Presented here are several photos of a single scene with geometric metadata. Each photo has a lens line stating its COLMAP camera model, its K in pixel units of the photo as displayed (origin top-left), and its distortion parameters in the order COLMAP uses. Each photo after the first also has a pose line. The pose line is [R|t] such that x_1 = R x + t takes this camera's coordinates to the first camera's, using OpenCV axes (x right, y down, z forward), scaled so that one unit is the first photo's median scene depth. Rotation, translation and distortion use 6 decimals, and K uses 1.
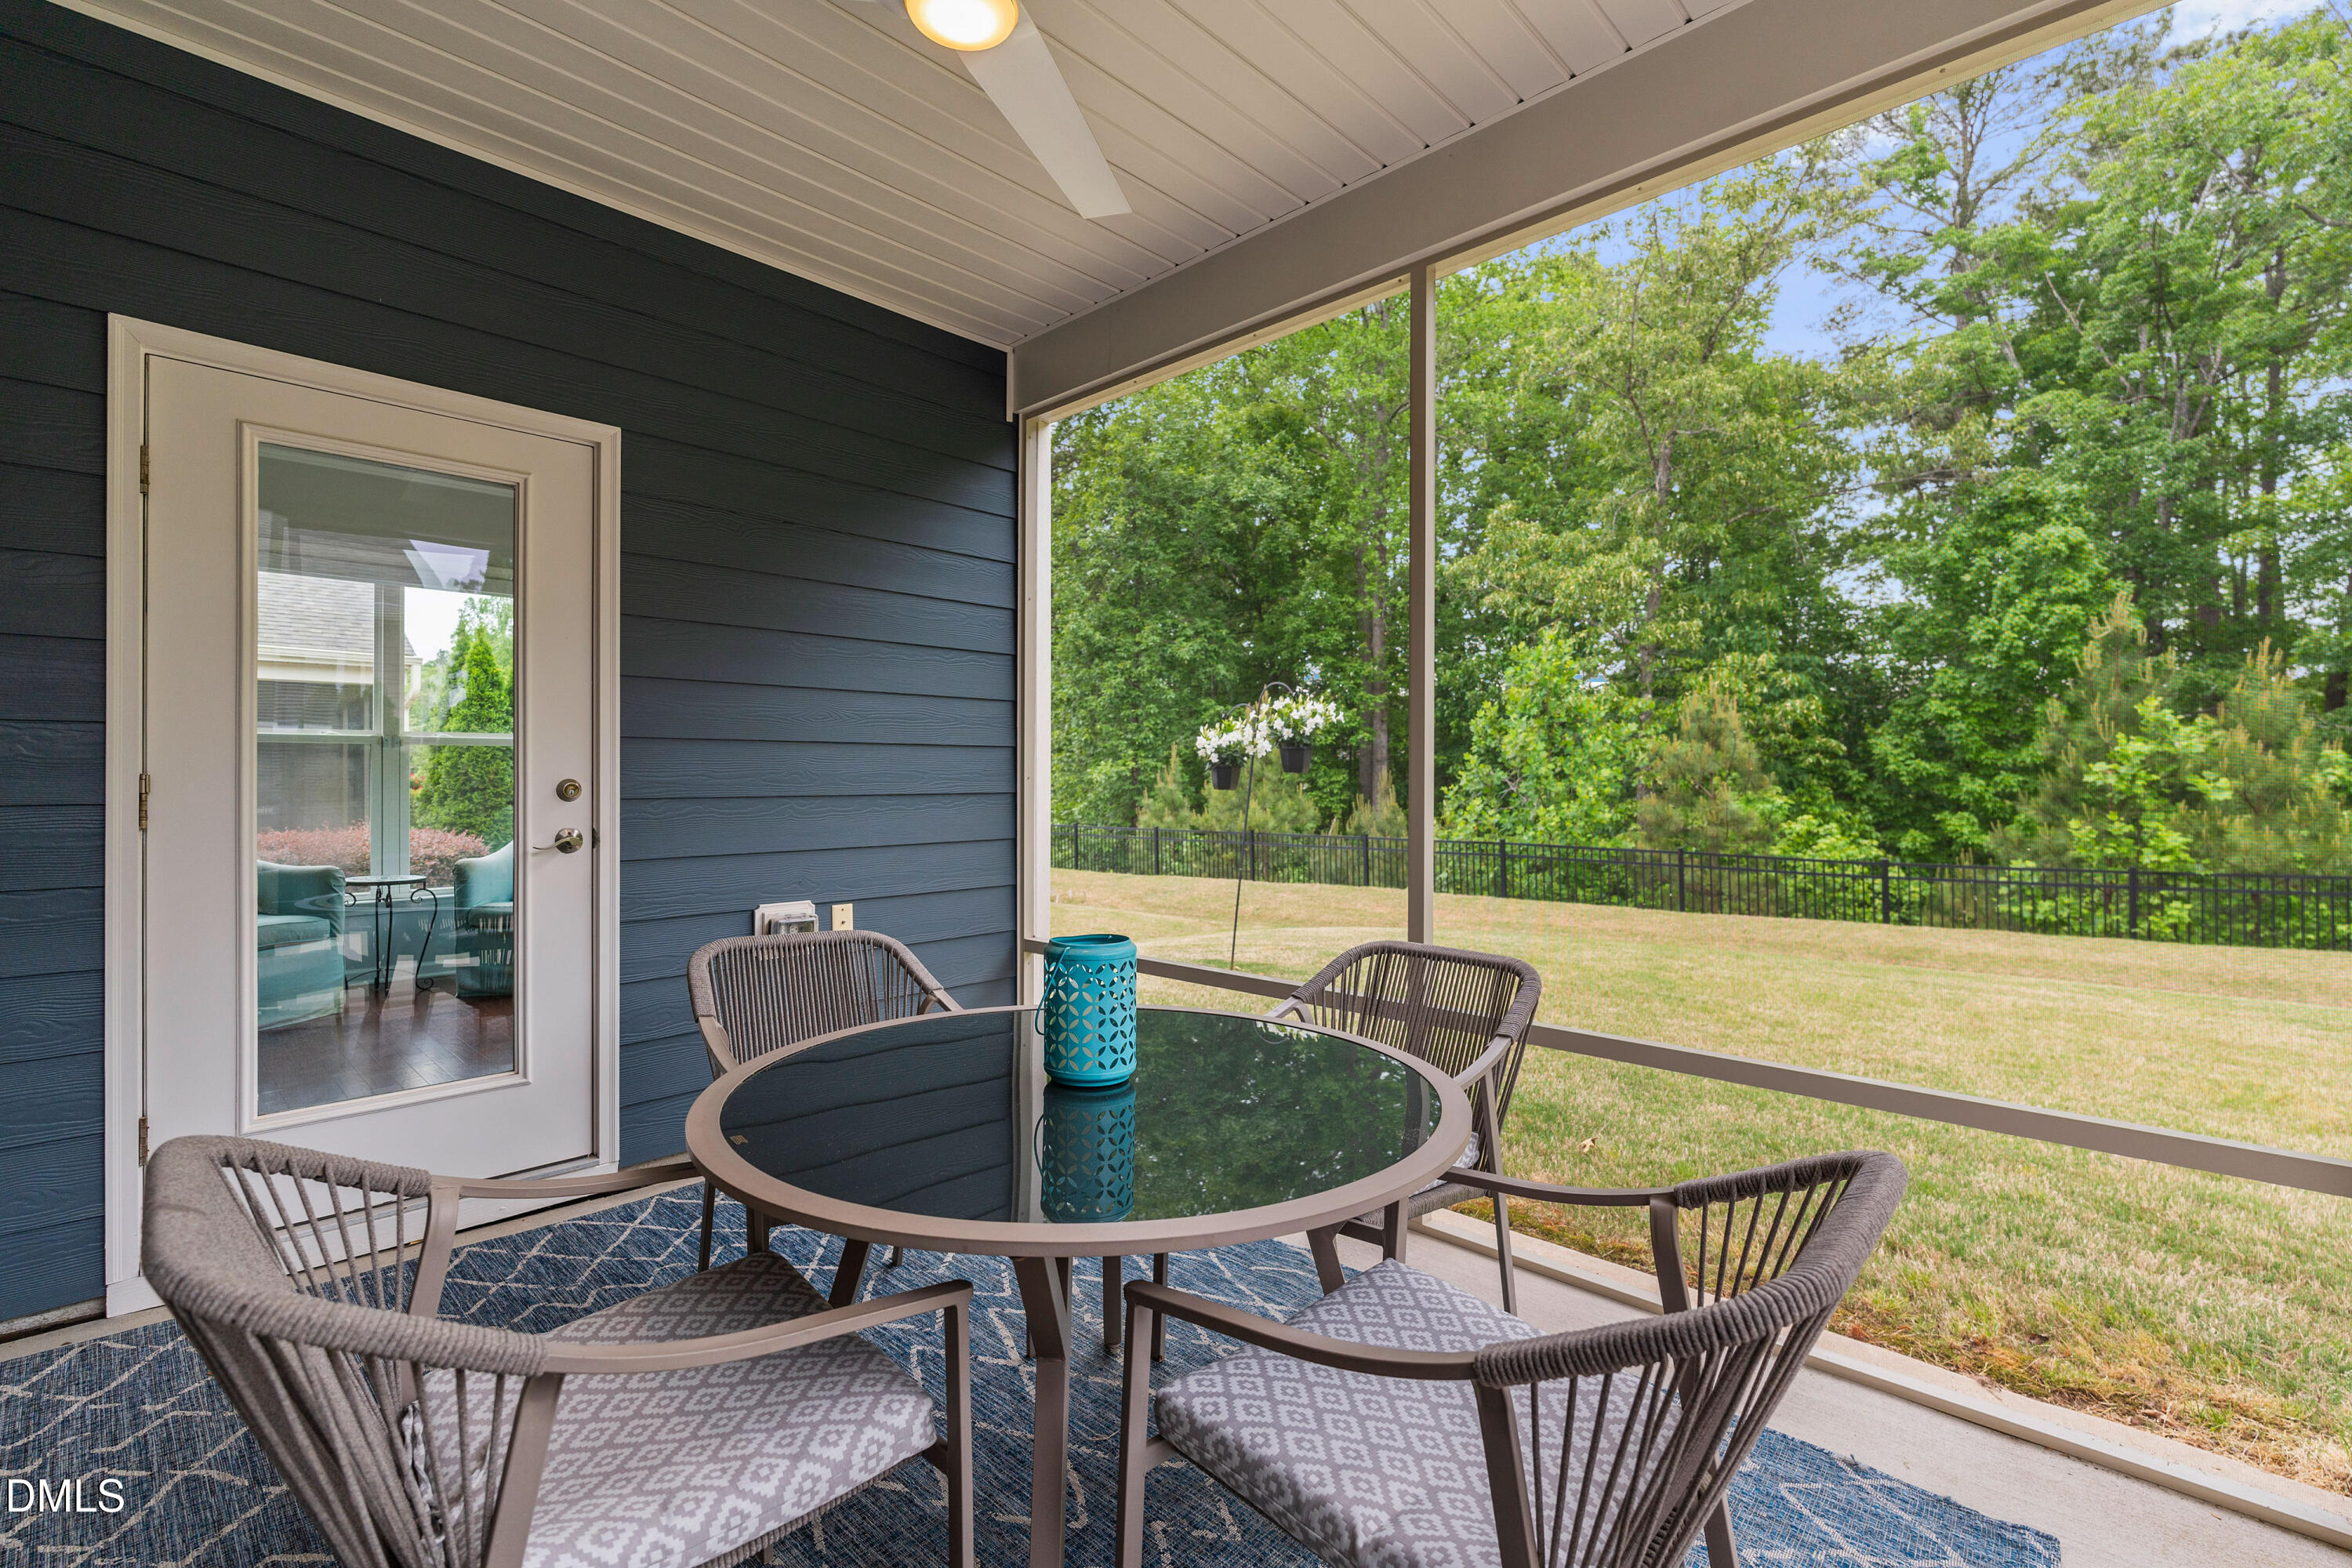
lens RADIAL K [[1032.1, 0, 1179.7], [0, 1032.1, 775.3], [0, 0, 1]] dist [-0.003010, -0.000091]
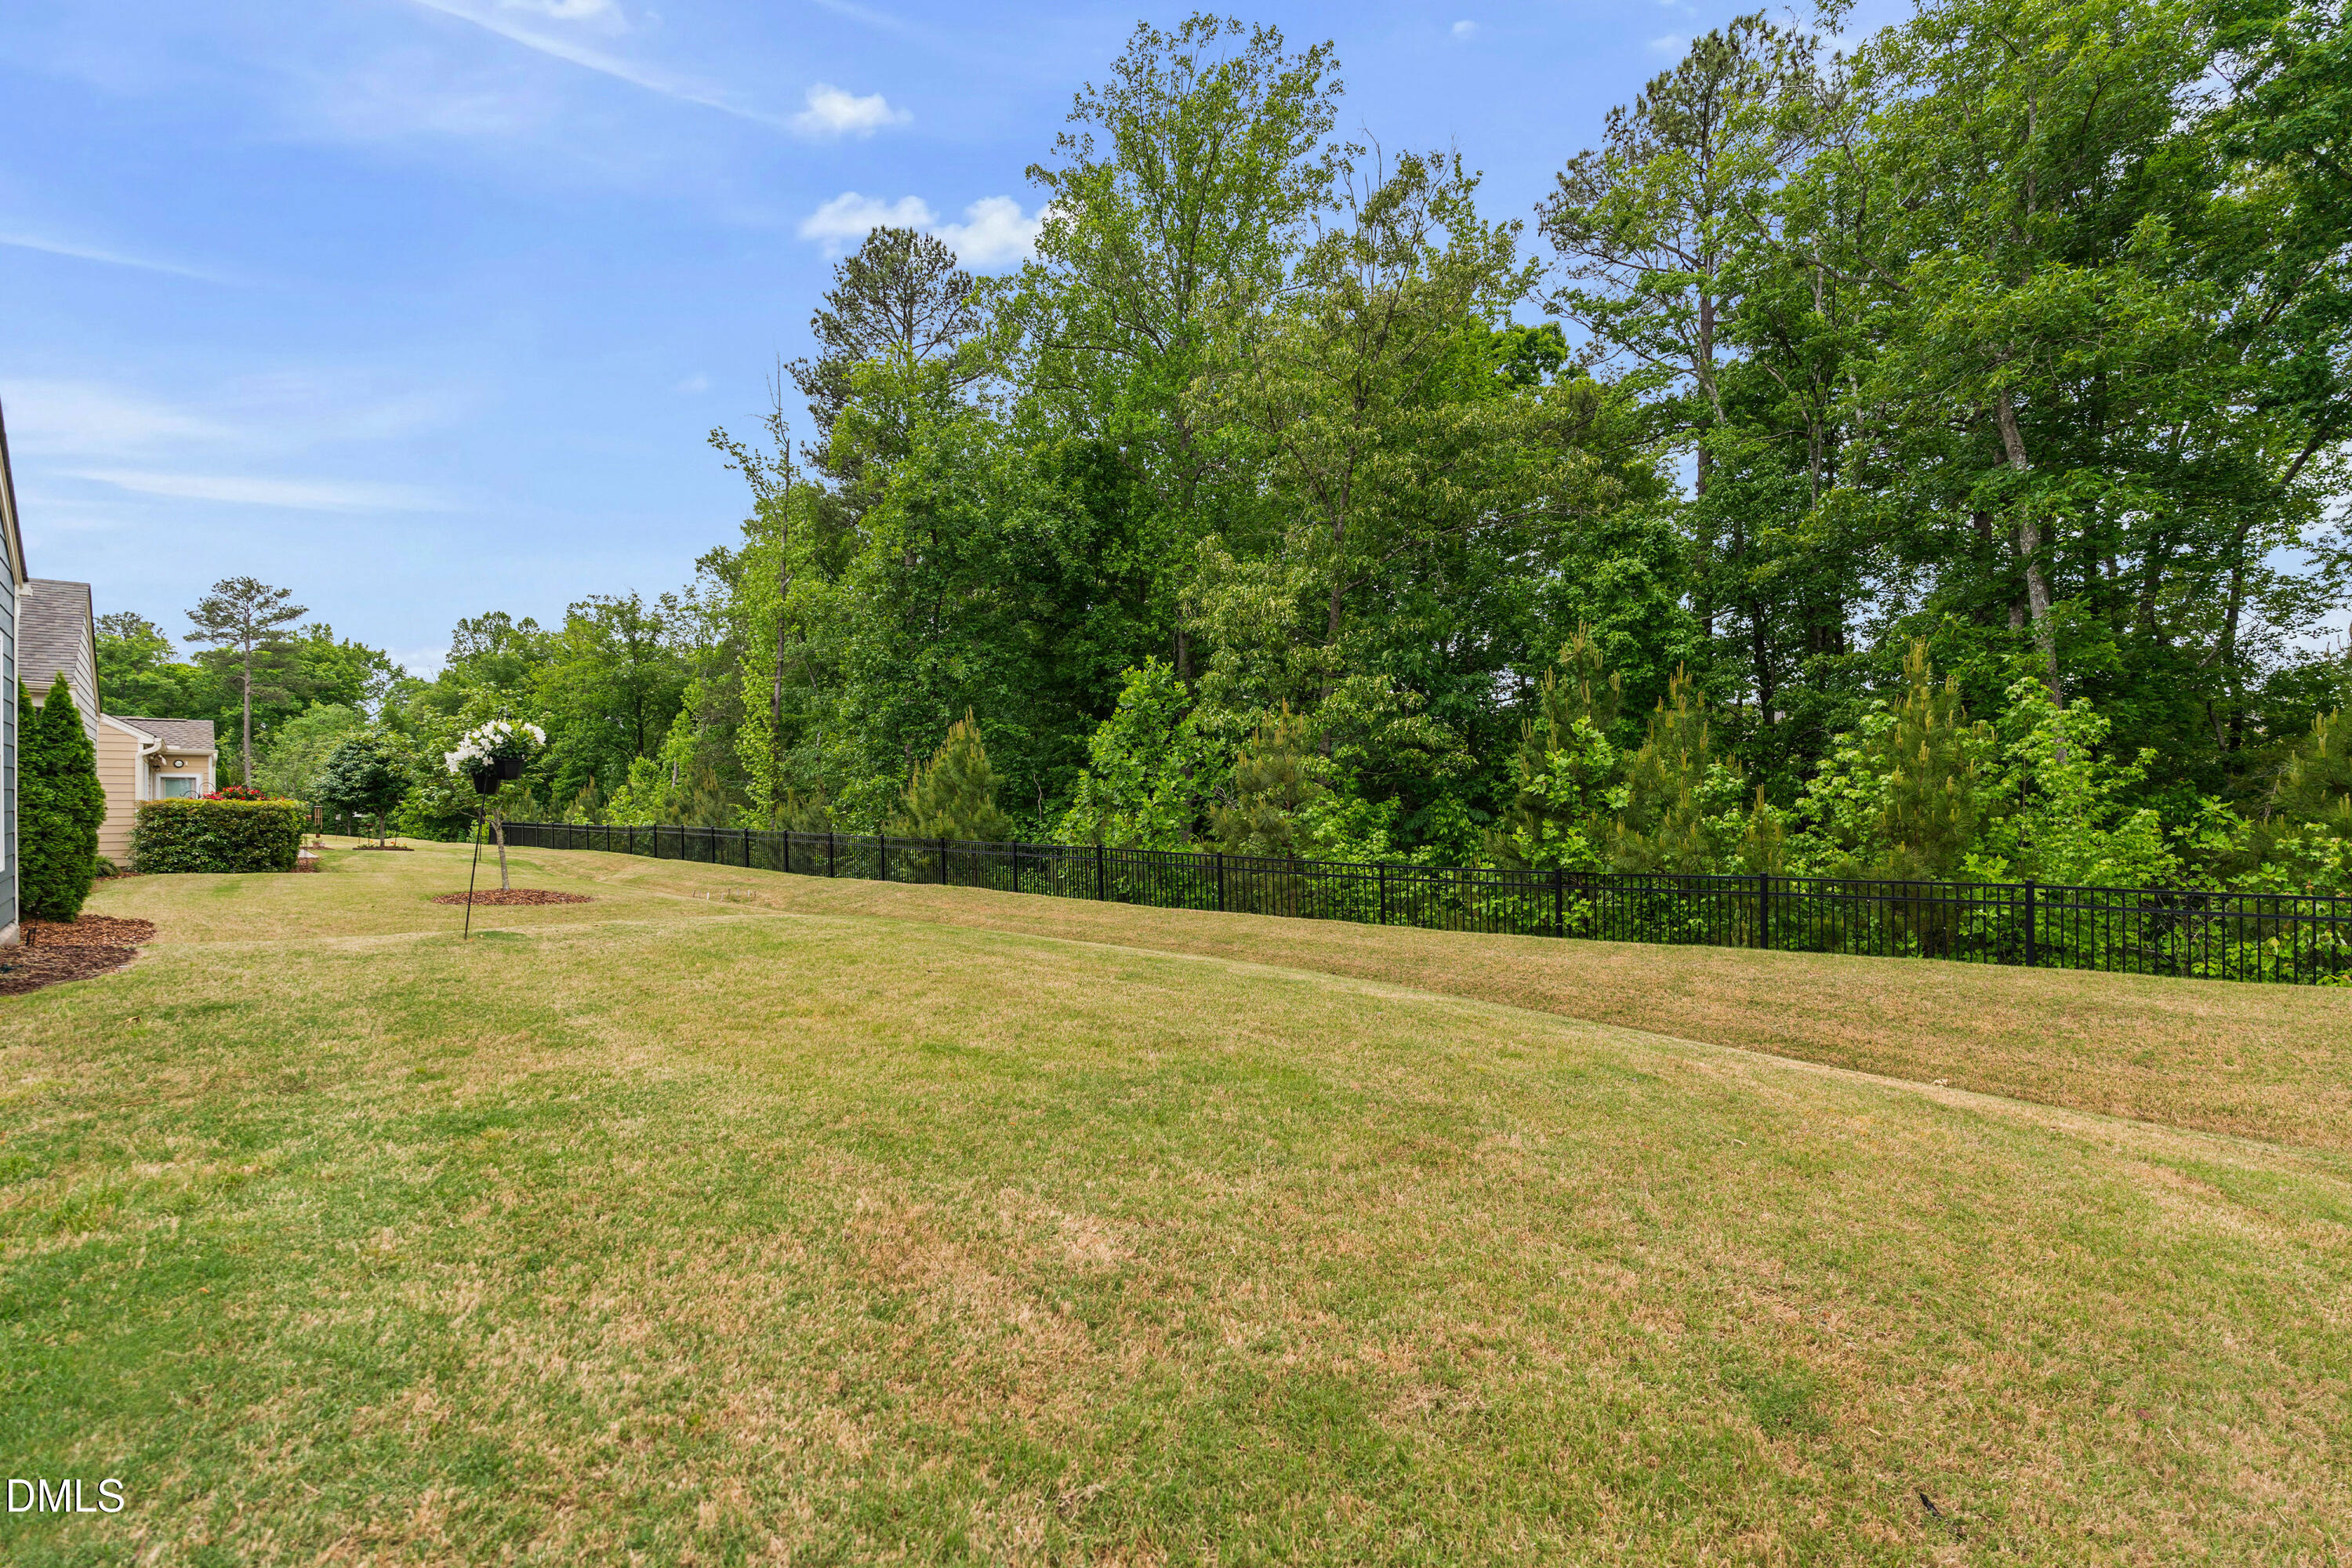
lens RADIAL K [[1043.4, 0, 1176.0], [0, 1043.4, 784.0], [0, 0, 1]] dist [0.000119, -0.000059]
pose [[0.999074, 0.001973, -0.042988, 0.425956], [-0.002315, 0.999966, -0.007911, 0.005813], [0.042971, 0.008003, 0.999044, -0.115177]]
